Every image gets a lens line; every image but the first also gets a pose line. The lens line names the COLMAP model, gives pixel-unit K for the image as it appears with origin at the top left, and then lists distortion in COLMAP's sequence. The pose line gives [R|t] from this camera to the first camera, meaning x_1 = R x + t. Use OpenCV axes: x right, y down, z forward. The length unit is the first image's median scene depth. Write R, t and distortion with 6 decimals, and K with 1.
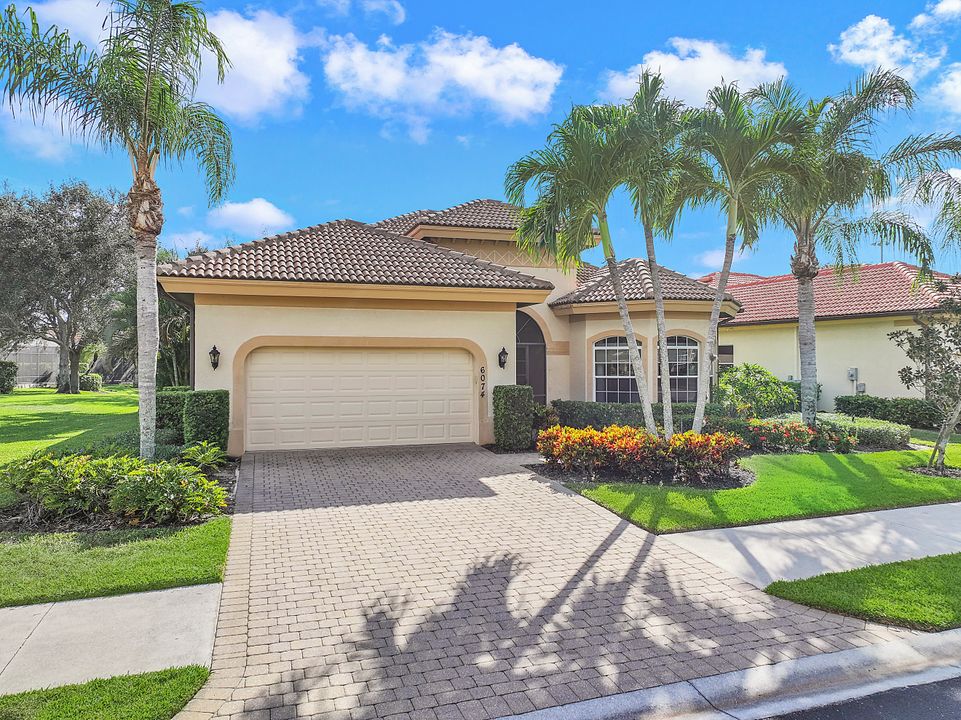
lens RADIAL K [[653.3, 0, 480.8], [0, 653.3, 355.7], [0, 0, 1]] dist [-0.018366, -0.001846]
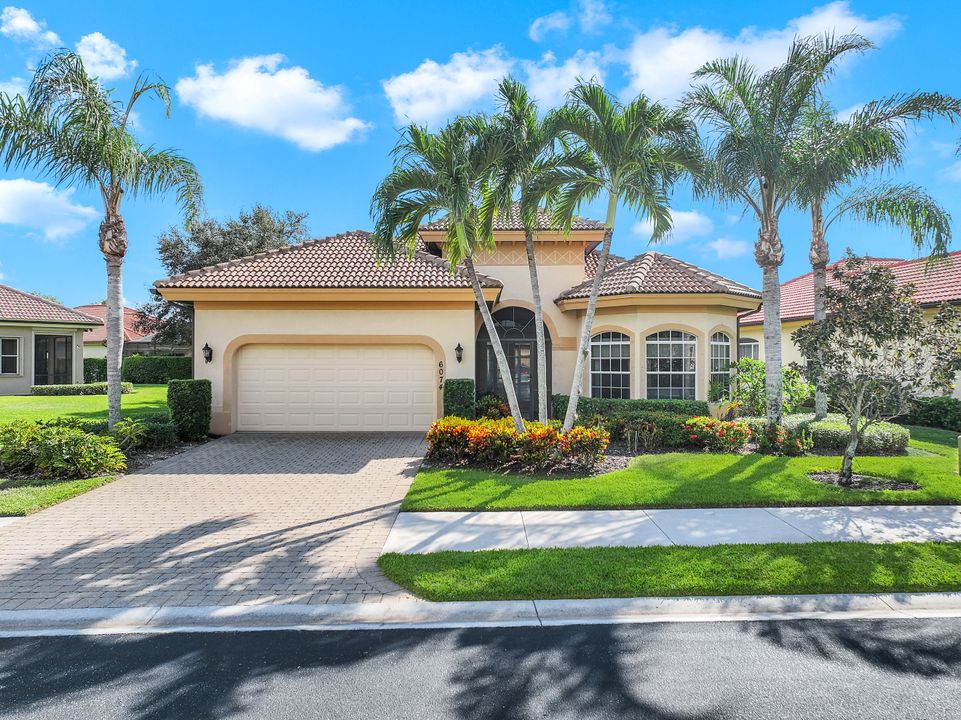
lens RADIAL K [[653.3, 0, 472.2], [0, 653.3, 361.3], [0, 0, 1]] dist [-0.018366, -0.001846]
pose [[0.957263, 0.003097, -0.289204, 0.368836], [0.001581, 0.999872, 0.015941, -0.000388], [0.289216, -0.015717, 0.957135, -0.016703]]
